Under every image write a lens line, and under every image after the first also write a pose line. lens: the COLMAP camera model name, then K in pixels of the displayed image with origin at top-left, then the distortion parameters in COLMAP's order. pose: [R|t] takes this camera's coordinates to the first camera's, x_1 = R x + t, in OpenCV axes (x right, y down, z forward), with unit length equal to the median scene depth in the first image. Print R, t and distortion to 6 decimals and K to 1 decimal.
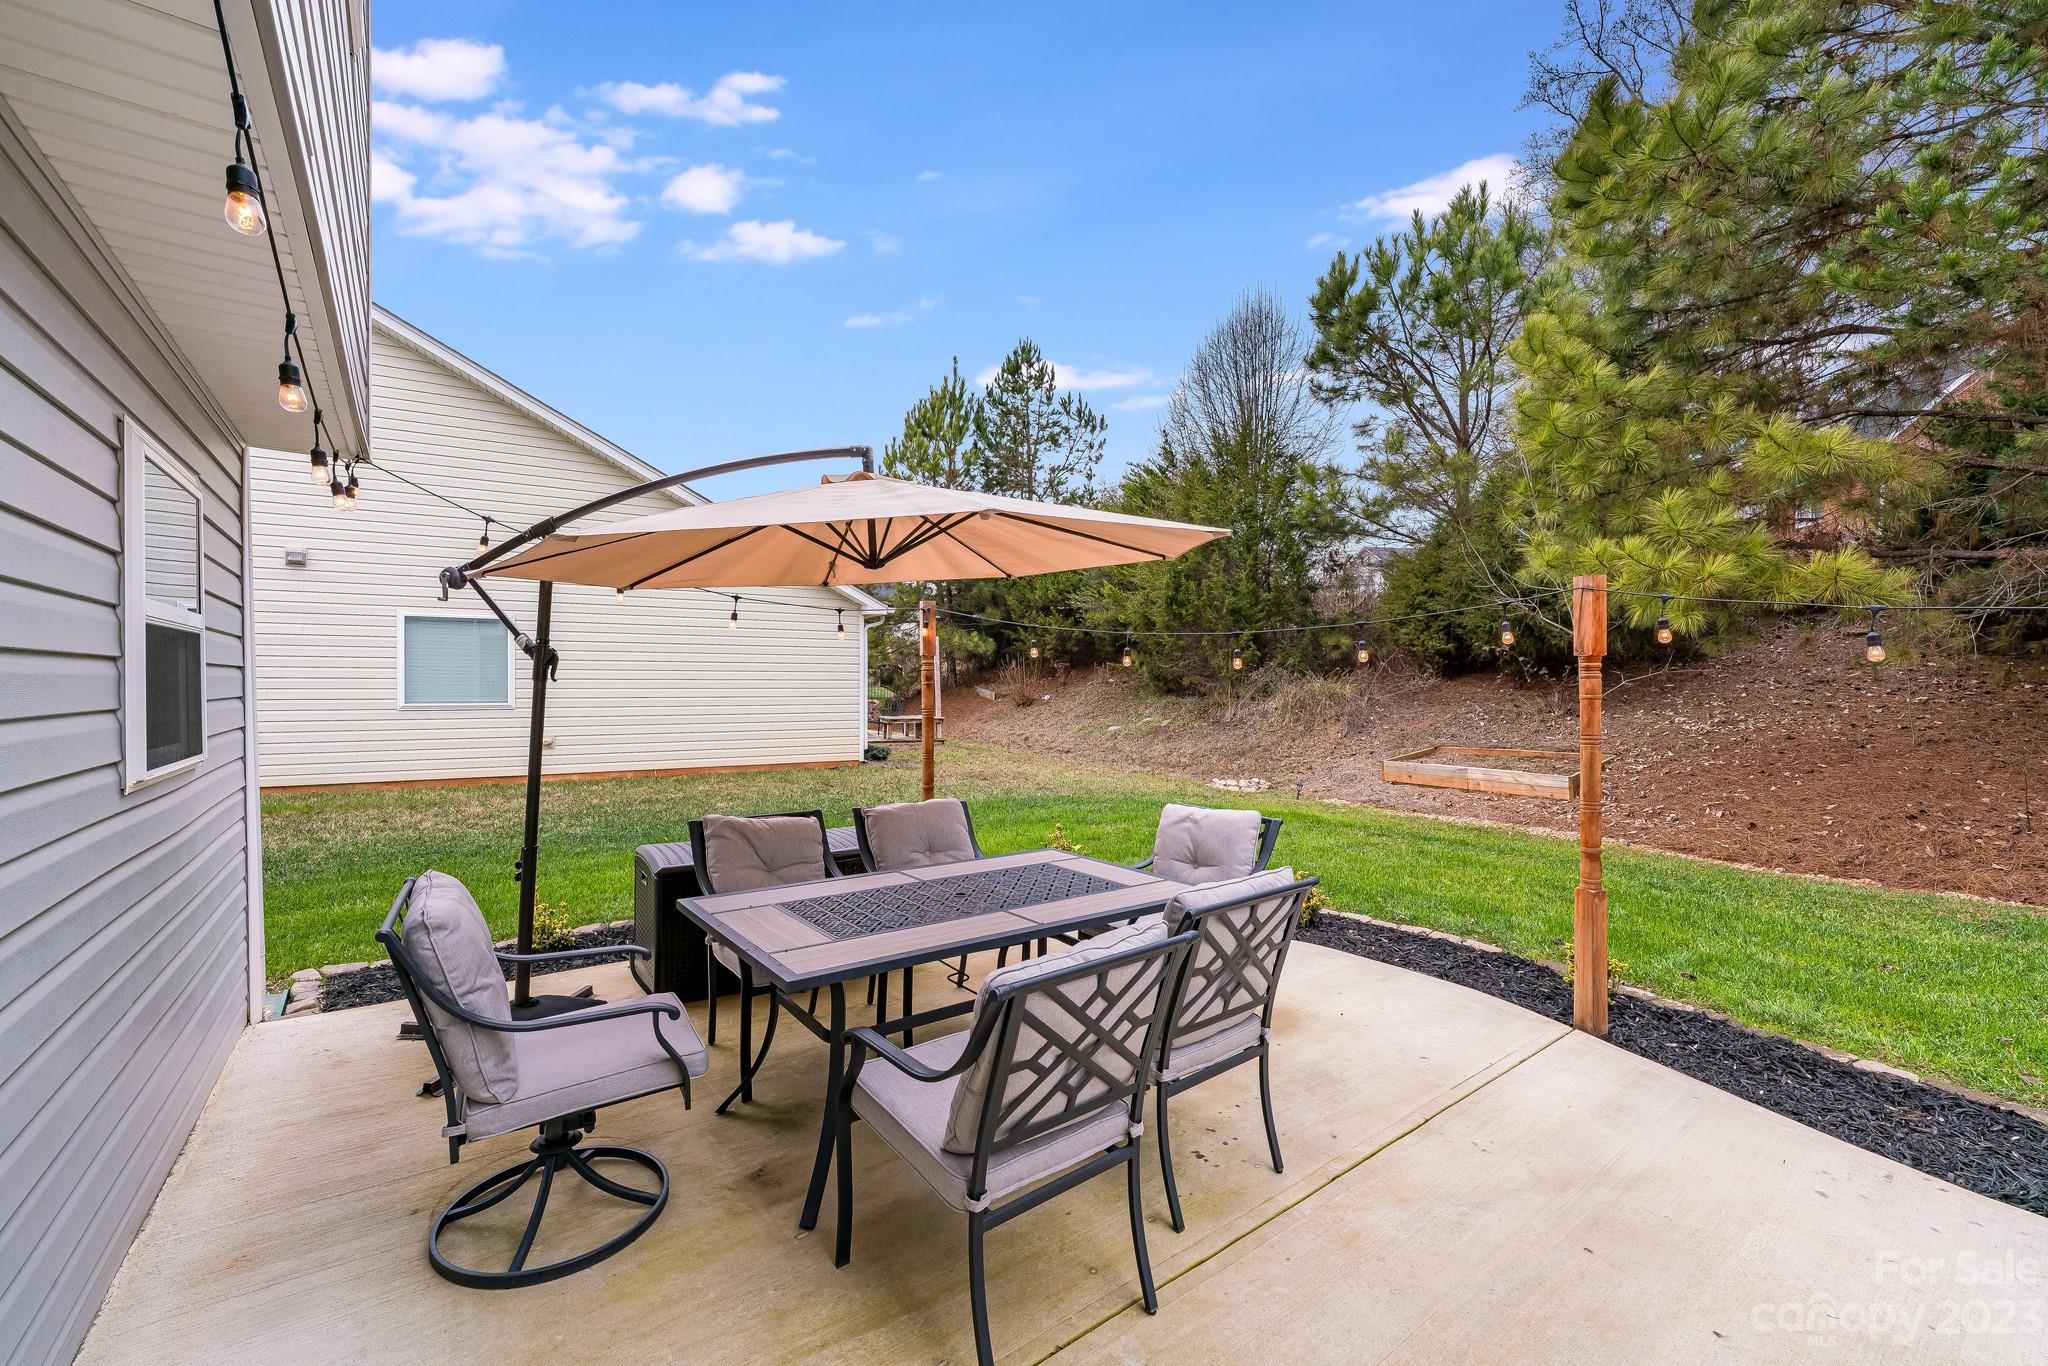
lens RADIAL K [[827.0, 0, 1024.0], [0, 827.0, 683.0], [0, 0, 1]] dist [0.001676, 0.000087]
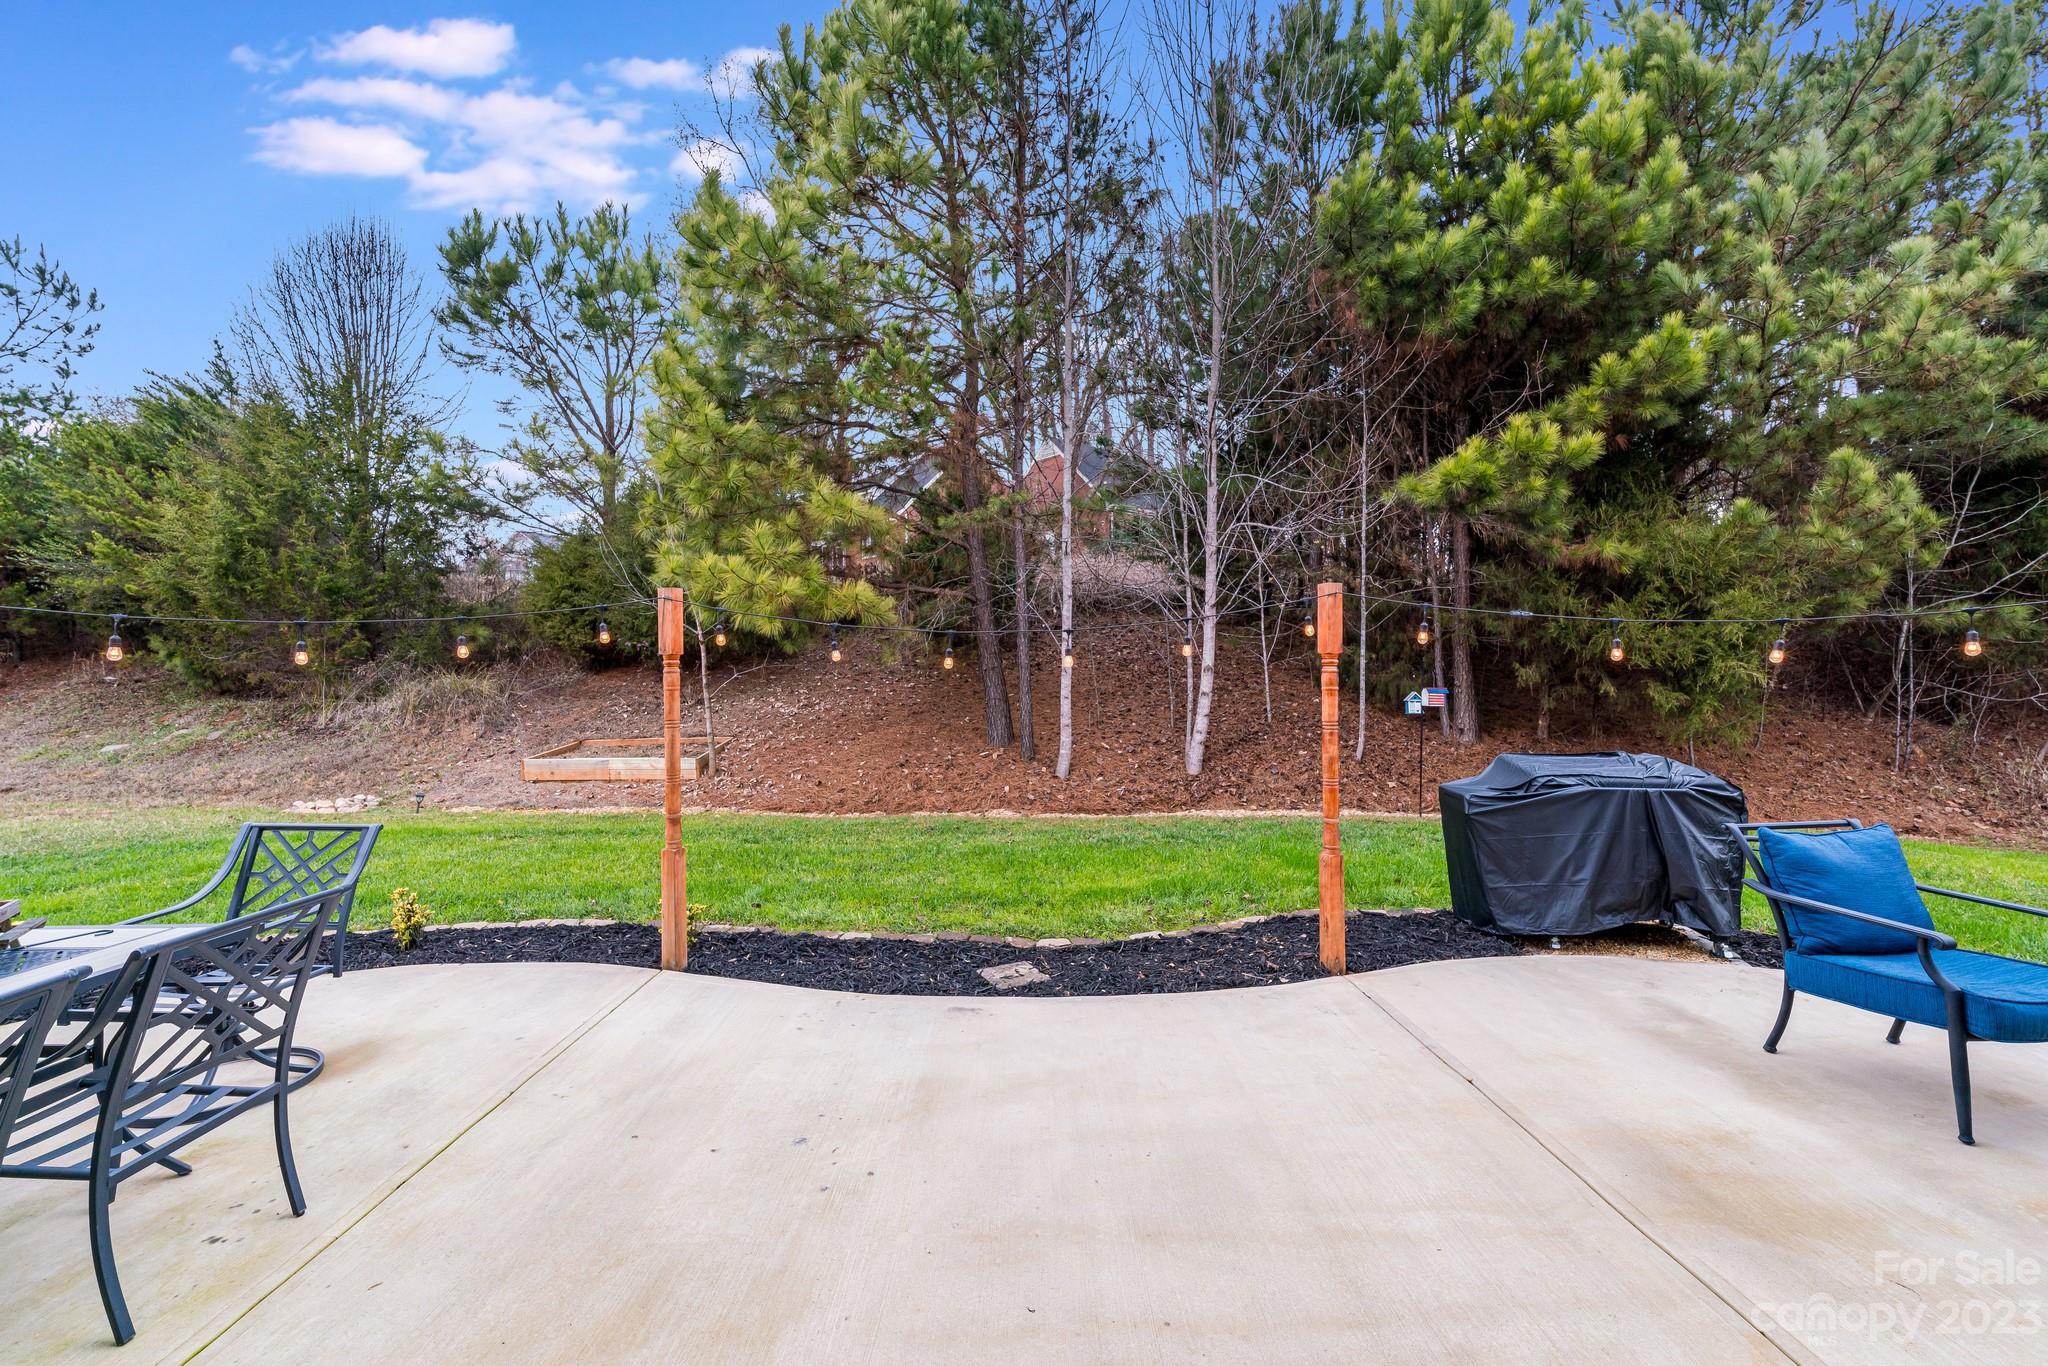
lens RADIAL K [[838.6, 0, 1019.4], [0, 838.6, 659.1], [0, 0, 1]] dist [0.001354, -0.000070]
pose [[0.600261, 0.006212, 0.799780, 0.003233], [0.010656, 0.999819, -0.015763, -0.000463], [-0.799733, 0.017984, 0.600086, -0.038410]]
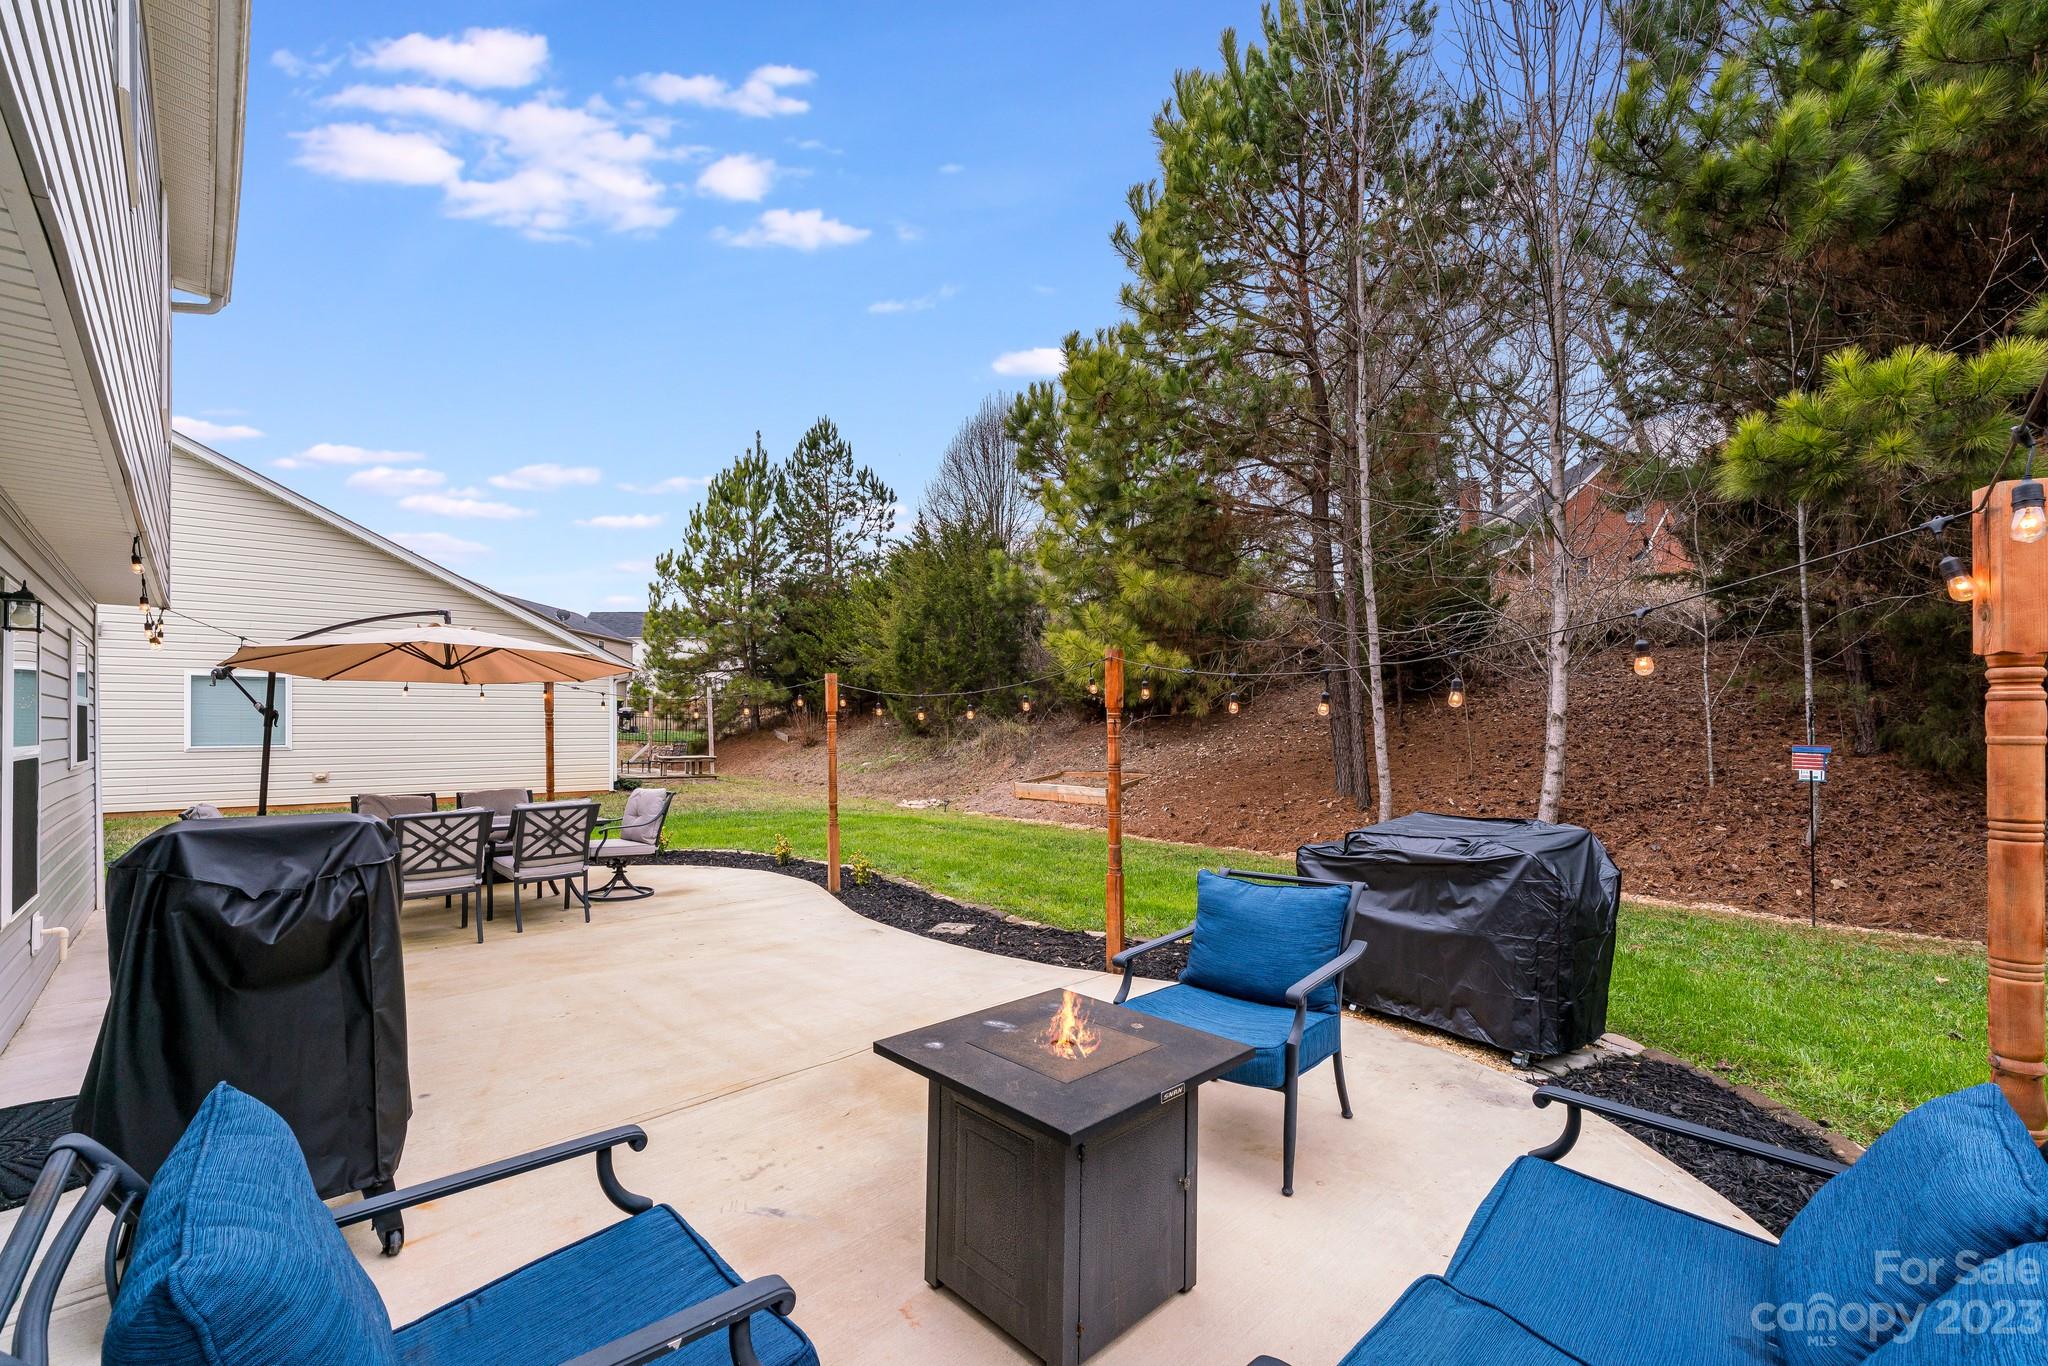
lens RADIAL K [[828.6, 0, 1020.6], [0, 828.6, 716.1], [0, 0, 1]] dist [-0.000134, 0.000109]
pose [[0.989732, -0.004454, 0.142868, 0.241155], [0.006217, 0.999910, -0.011899, 0.001934], [-0.142802, 0.012665, 0.989670, -0.321231]]
